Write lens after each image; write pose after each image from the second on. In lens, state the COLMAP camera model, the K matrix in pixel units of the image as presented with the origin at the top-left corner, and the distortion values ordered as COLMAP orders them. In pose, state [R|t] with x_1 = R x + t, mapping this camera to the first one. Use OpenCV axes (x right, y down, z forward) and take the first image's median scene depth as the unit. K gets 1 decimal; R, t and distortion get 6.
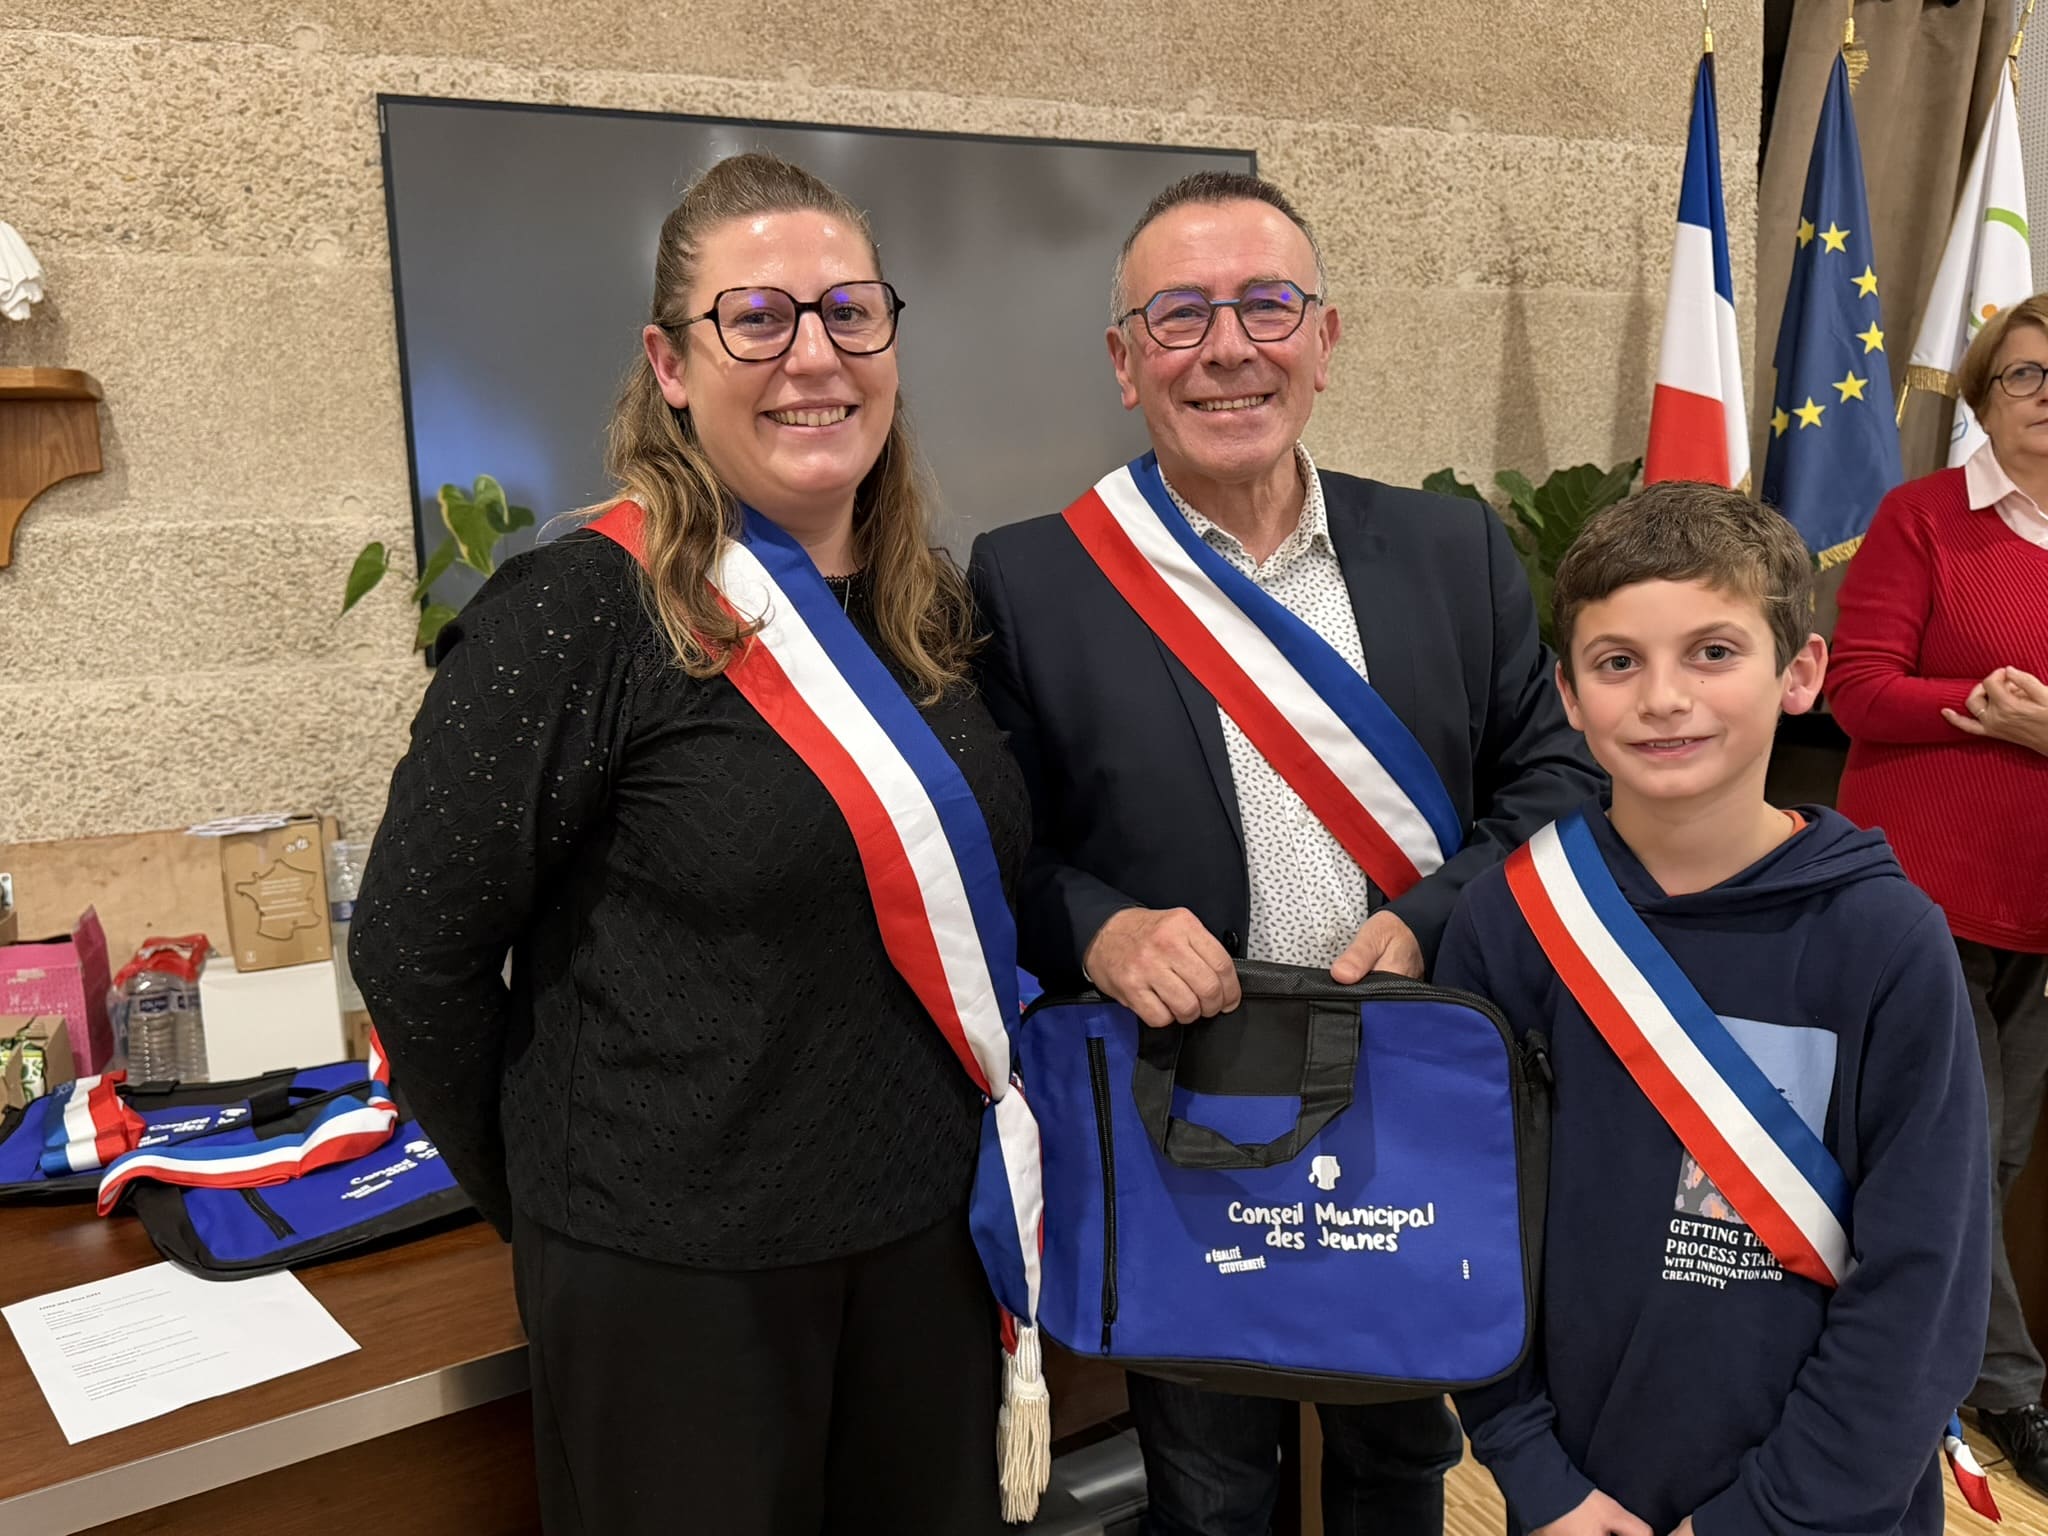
lens RADIAL K [[1671.8, 0, 1013.9], [0, 1671.8, 759.8], [0, 0, 1]] dist [0.015507, -0.013442]
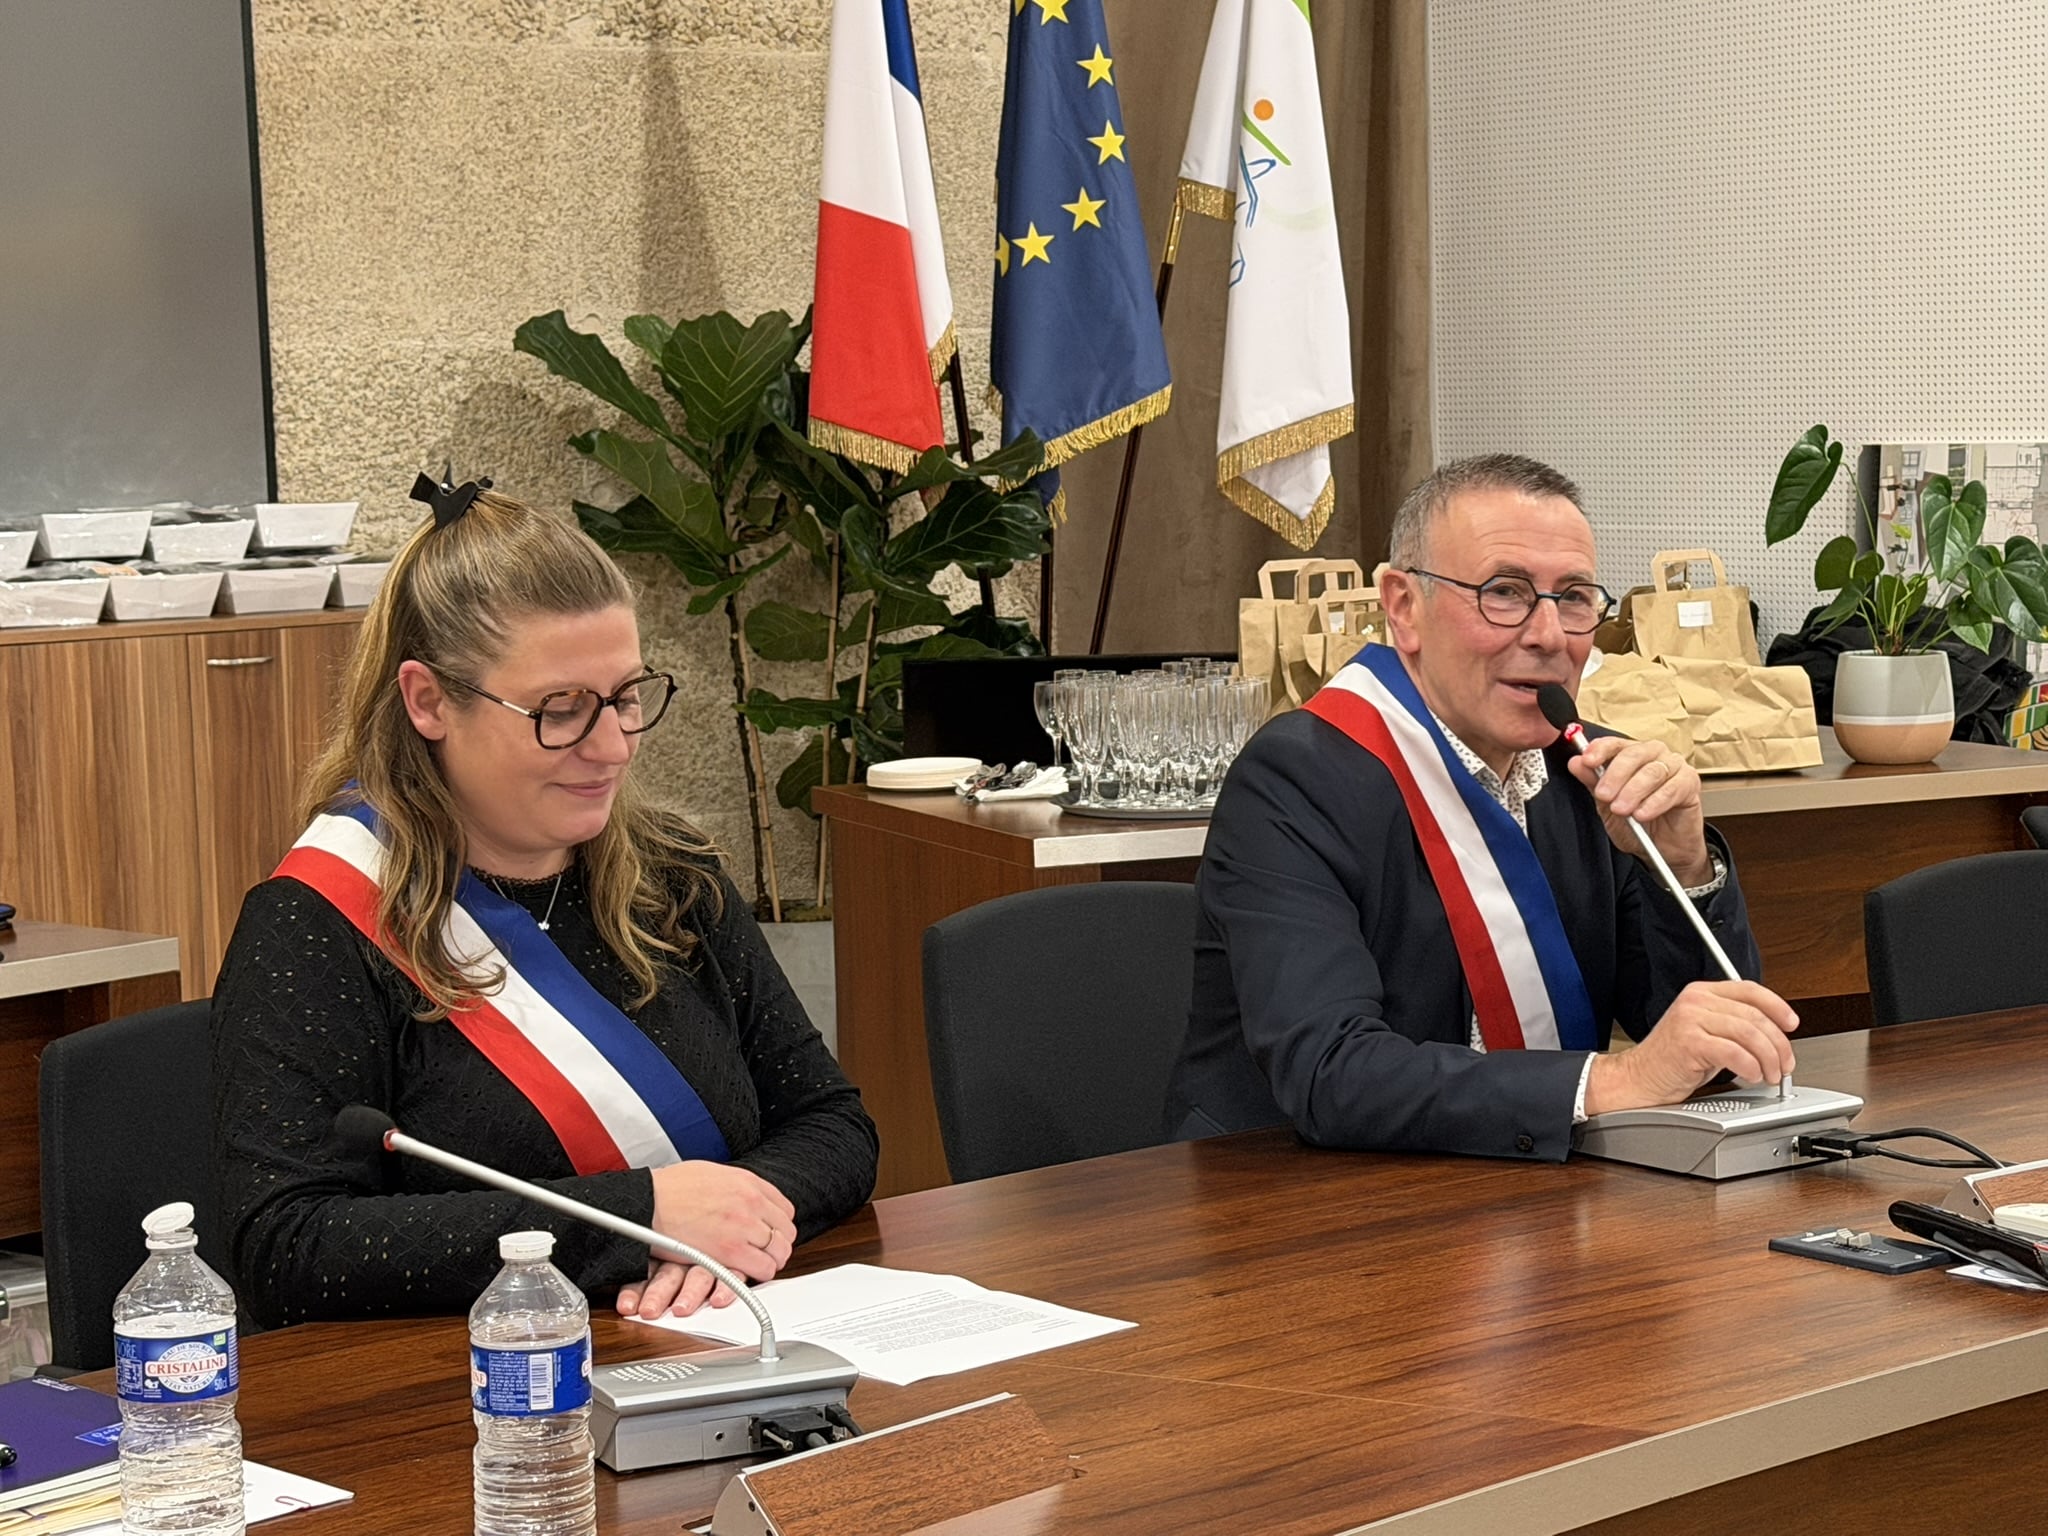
lens RADIAL K [[4040.9, 0, 1024.0], [0, 4040.9, 768.0], [0, 0, 1]] dist [0.157514, -0.198292]
pose [[0.971008, -0.015848, 0.238522, 0.060142], [0.026118, 0.998860, -0.039961, 0.099019], [-0.237617, 0.045032, 0.970315, -0.769068]]
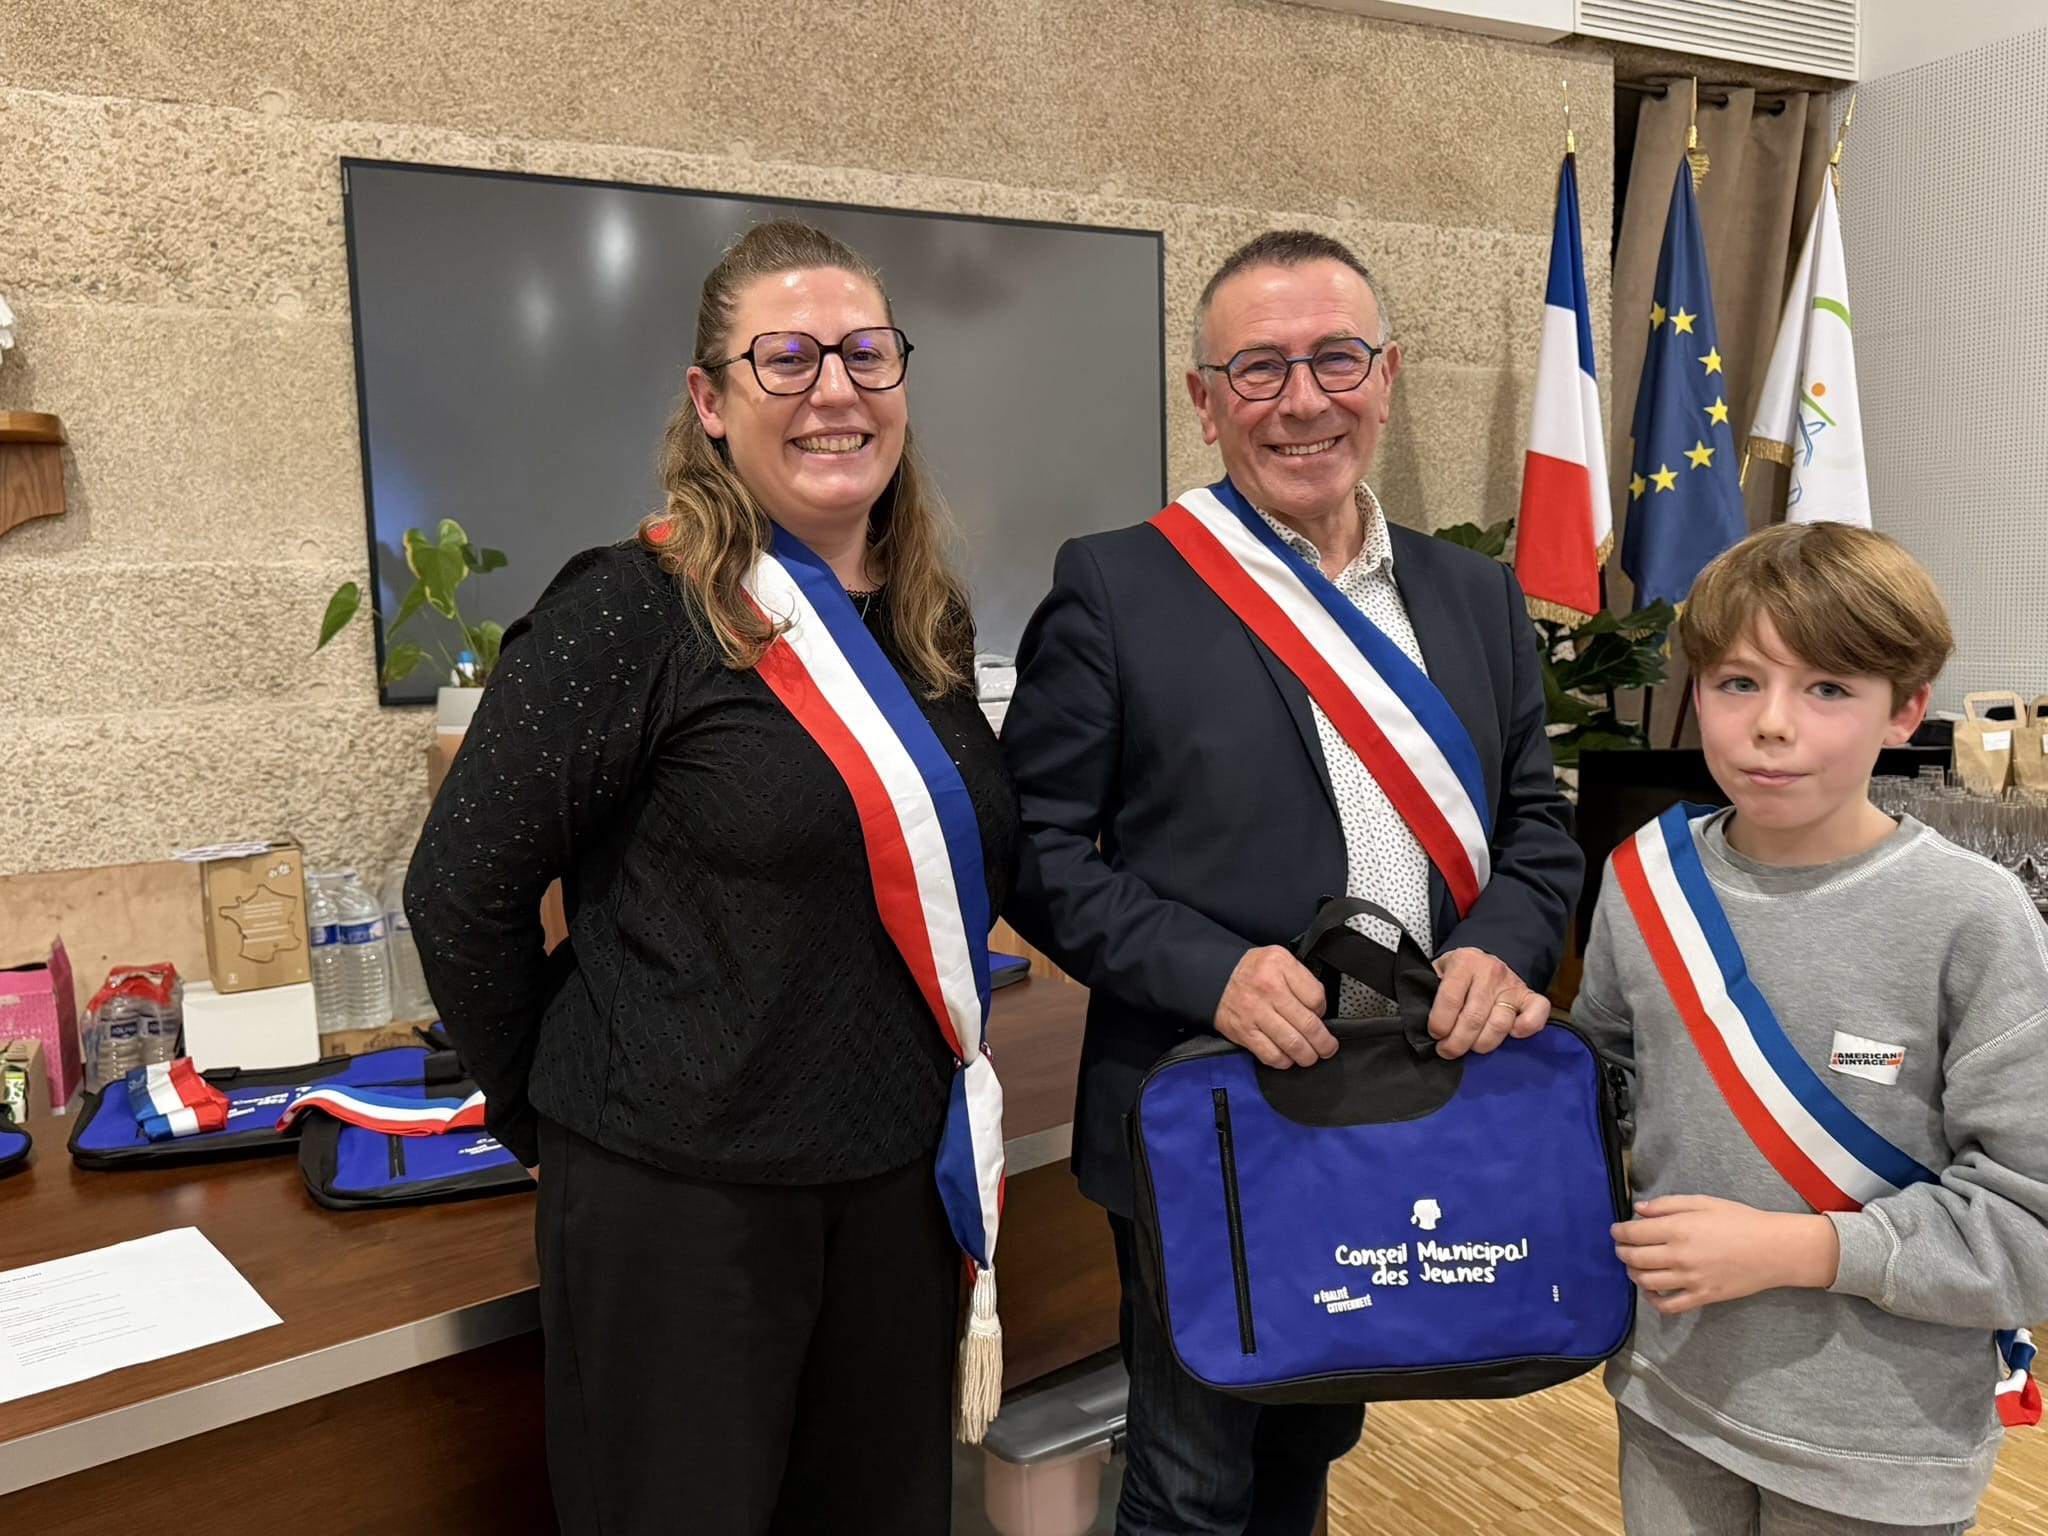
lens RADIAL K [[1660.7, 0, 1016.6], [0, 1660.7, 768.5], [0, 0, 1]] dist [0.025835, -0.027573]
pose [[0.996598, -0.003051, 0.082359, -0.045139], [0.005773, 0.999444, -0.032843, 0.019297], [-0.082213, 0.033207, 0.996061, -0.055010]]
